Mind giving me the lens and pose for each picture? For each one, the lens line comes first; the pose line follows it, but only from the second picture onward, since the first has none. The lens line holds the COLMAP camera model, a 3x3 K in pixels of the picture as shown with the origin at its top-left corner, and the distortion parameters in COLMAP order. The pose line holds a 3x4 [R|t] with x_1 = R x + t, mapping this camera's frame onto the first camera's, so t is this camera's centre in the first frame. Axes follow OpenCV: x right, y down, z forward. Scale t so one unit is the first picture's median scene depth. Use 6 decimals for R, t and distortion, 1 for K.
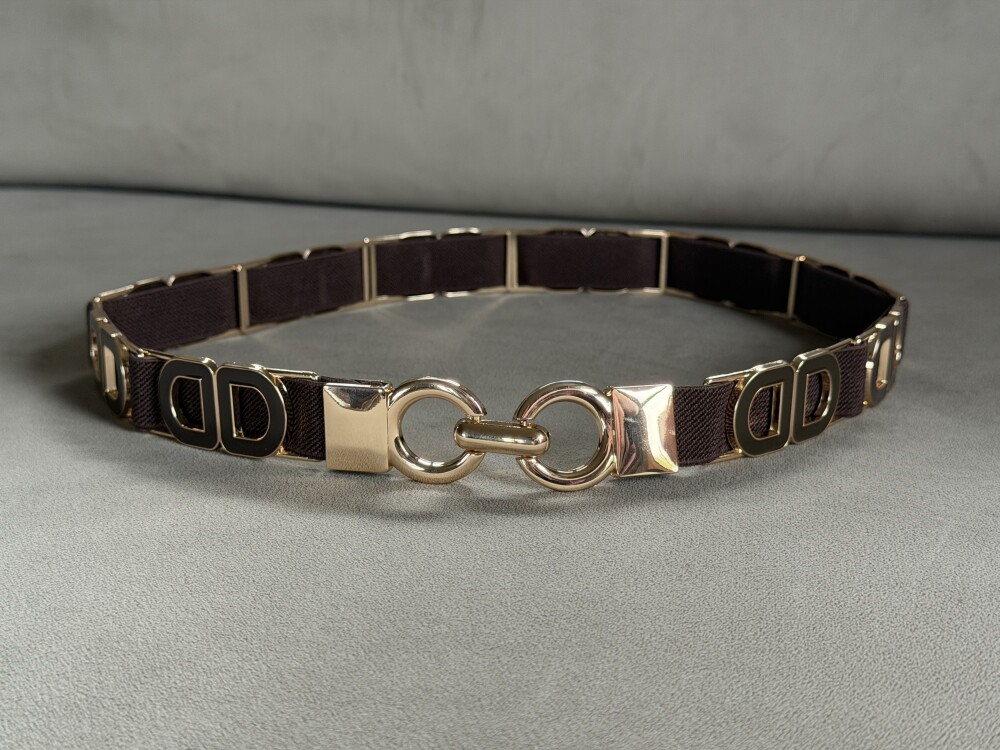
lens RADIAL K [[1372.9, 0, 497.2], [0, 1372.9, 373.4], [0, 0, 1]] dist [0.065973, 0.000000]
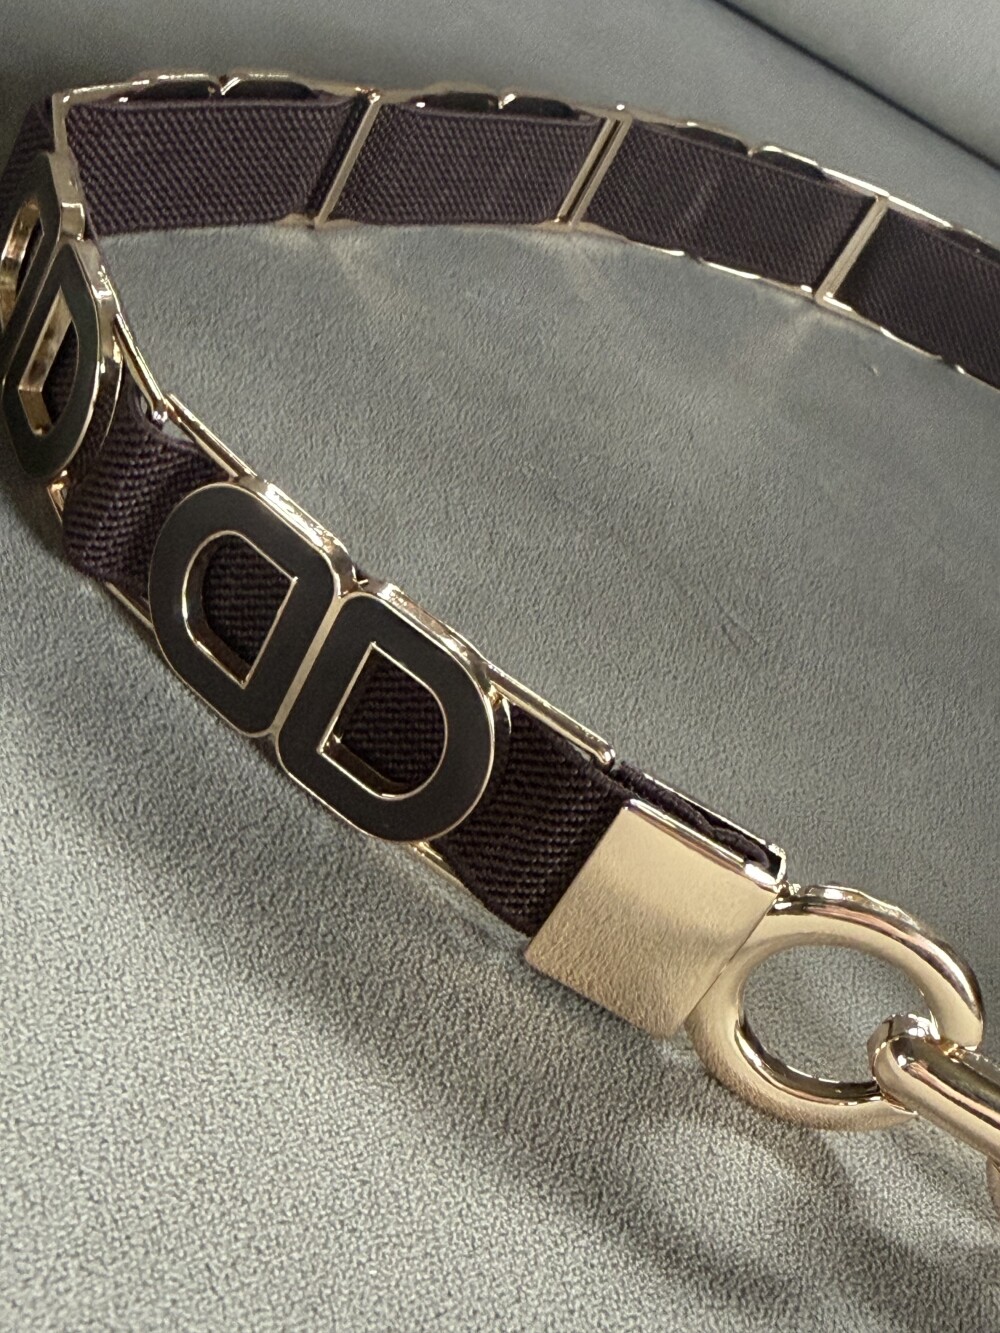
lens RADIAL K [[1896.5, 0, 500.7], [0, 1896.5, 666.4], [0, 0, 1]] dist [-0.025777, 0.000000]
pose [[0.910713, 0.379950, 0.161989, -0.174914], [-0.411614, 0.867422, 0.279559, -0.102643], [-0.034294, -0.321275, 0.946365, 0.375672]]
